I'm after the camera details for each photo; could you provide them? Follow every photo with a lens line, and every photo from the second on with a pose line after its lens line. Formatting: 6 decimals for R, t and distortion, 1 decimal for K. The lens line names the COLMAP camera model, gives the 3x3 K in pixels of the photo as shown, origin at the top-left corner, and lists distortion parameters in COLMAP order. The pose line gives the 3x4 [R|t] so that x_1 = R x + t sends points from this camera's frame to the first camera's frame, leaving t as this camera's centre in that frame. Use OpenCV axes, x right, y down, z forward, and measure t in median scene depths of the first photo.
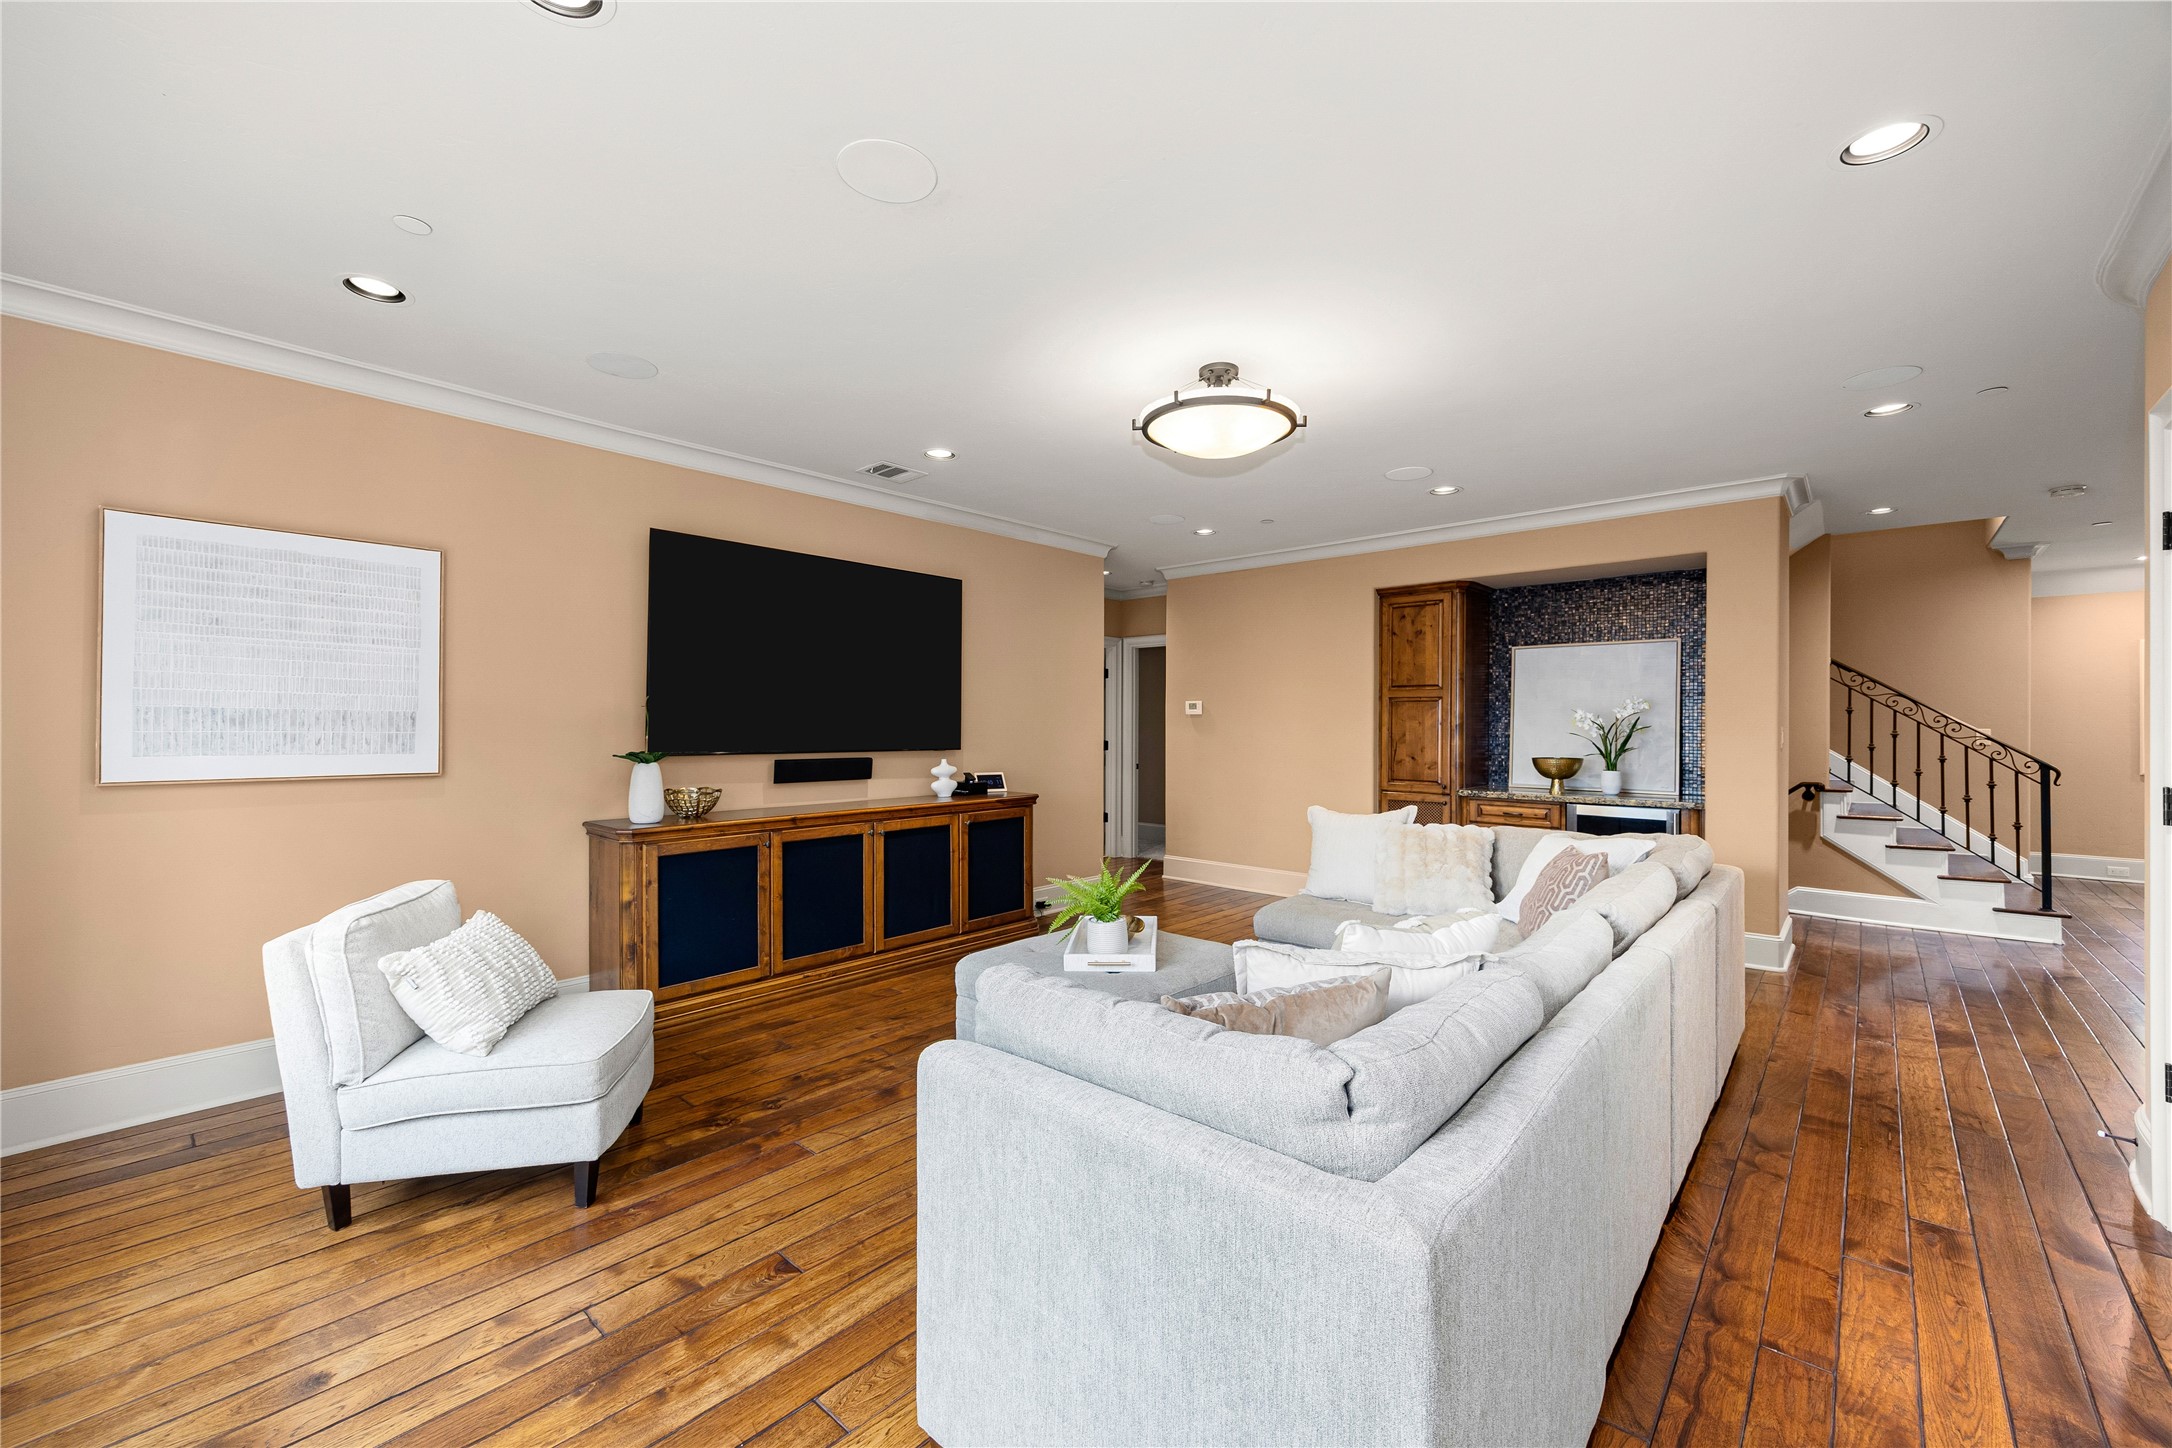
lens RADIAL K [[842.6, 0, 1070.5], [0, 842.6, 724.2], [0, 0, 1]] dist [0.001508, -0.000047]
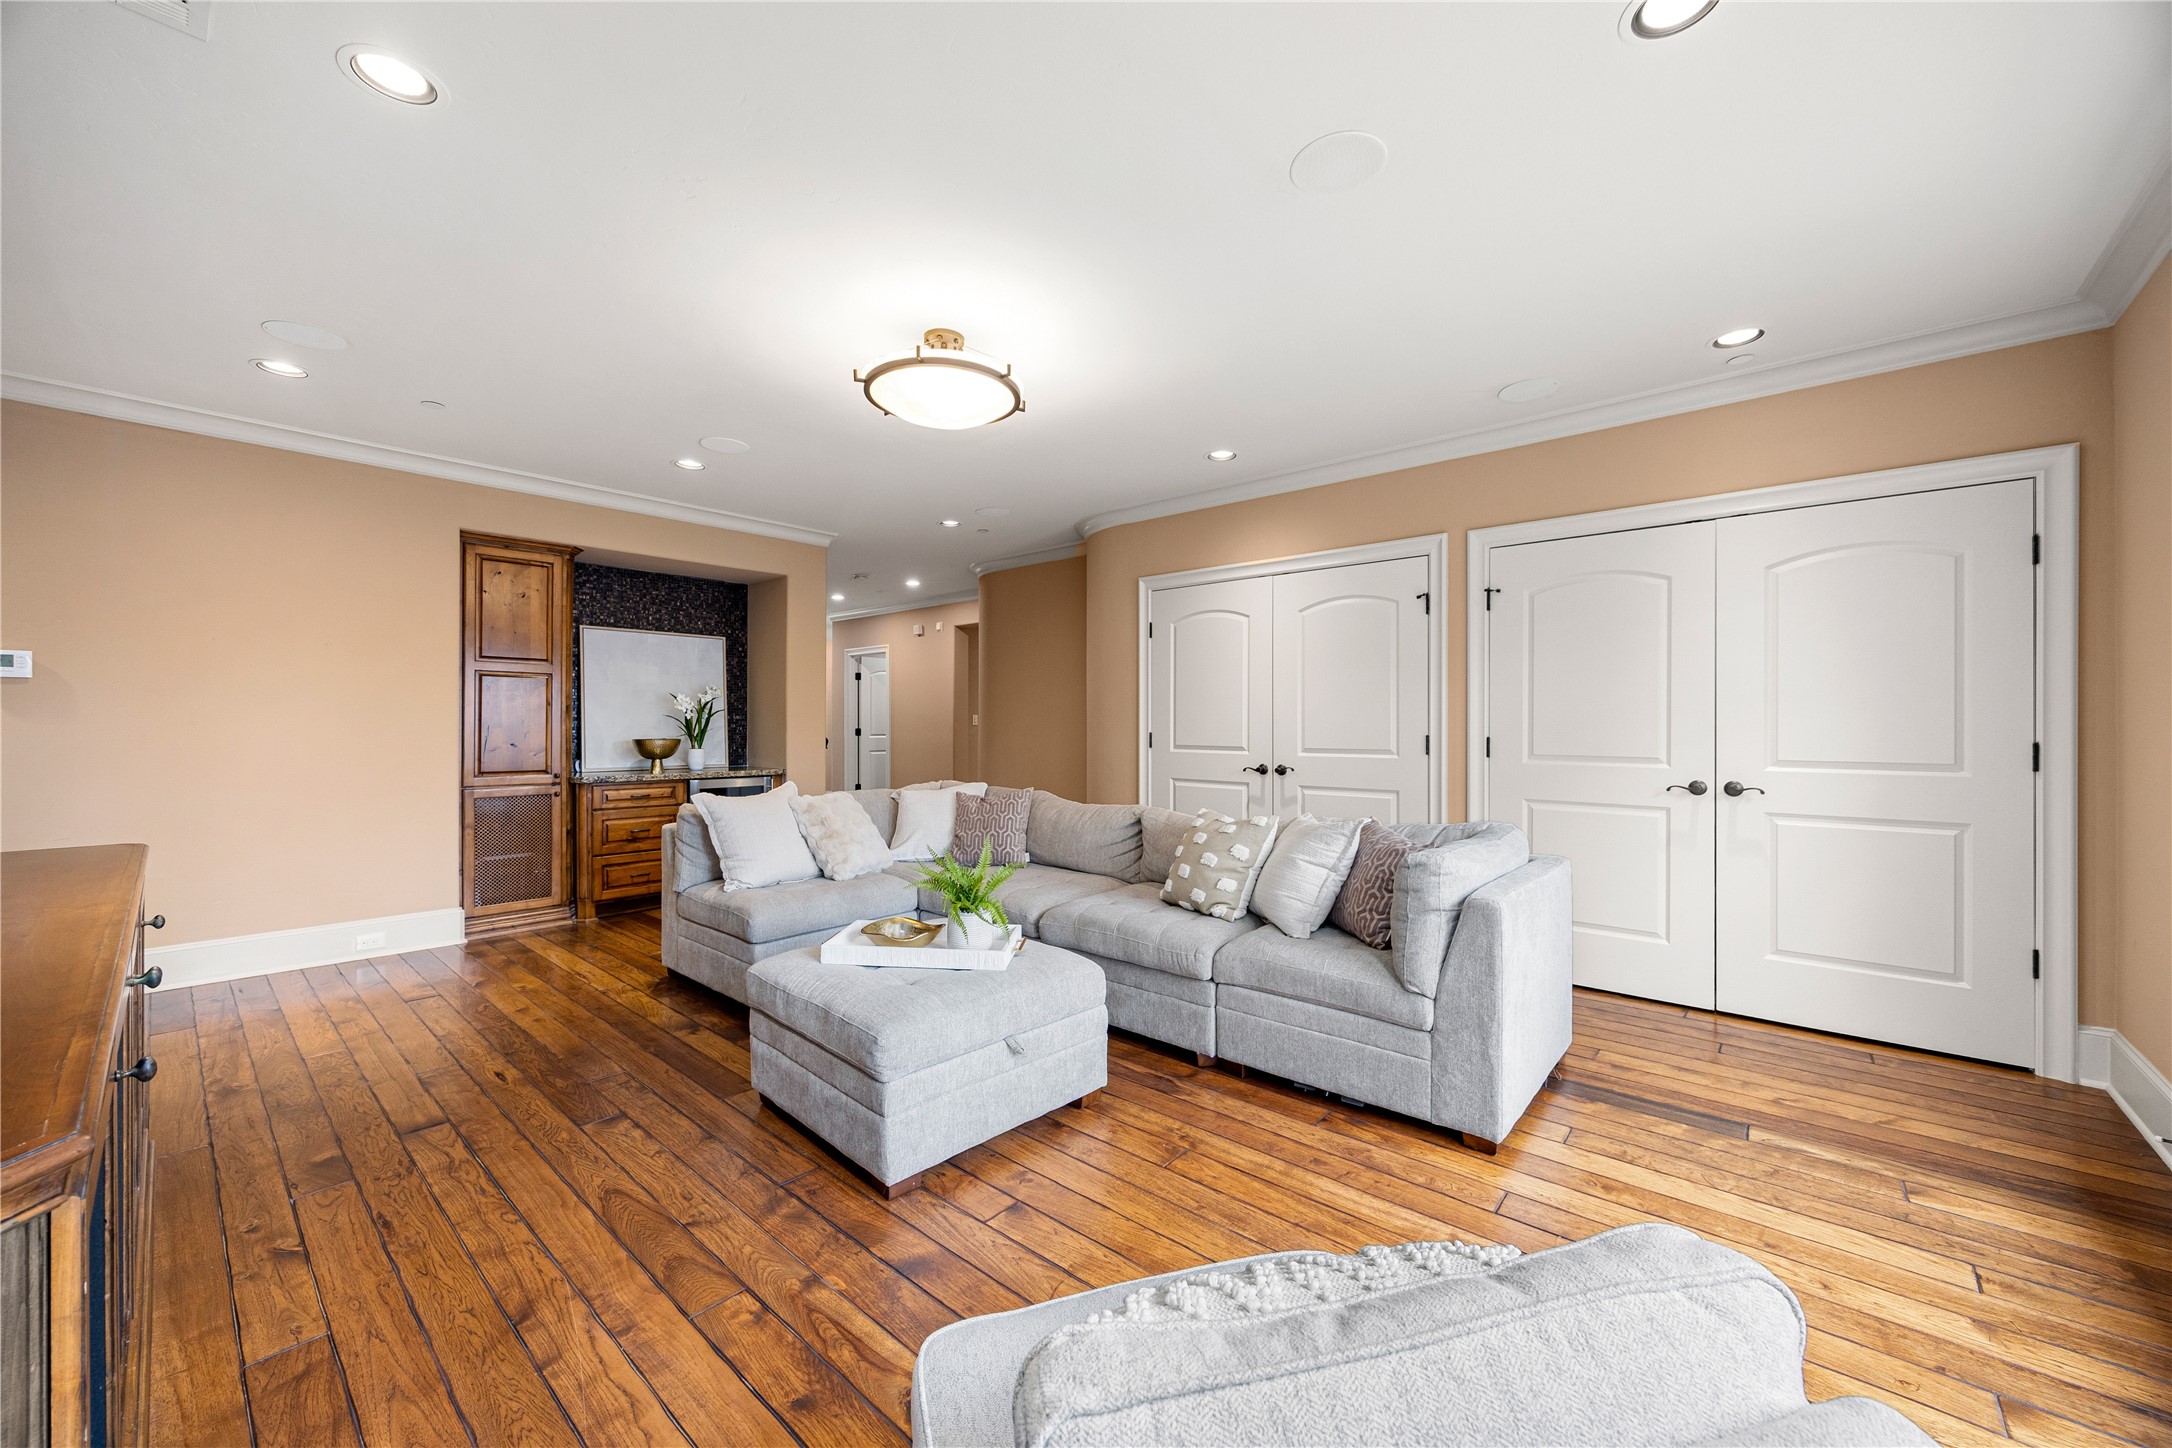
lens RADIAL K [[842.6, 0, 1069.1], [0, 842.6, 722.4], [0, 0, 1]] dist [0.001508, -0.000047]
pose [[-0.014146, 0.000730, 0.999900, -0.477163], [-0.003081, 0.999995, -0.000774, 0.018597], [-0.999895, -0.003092, -0.014144, 0.505579]]
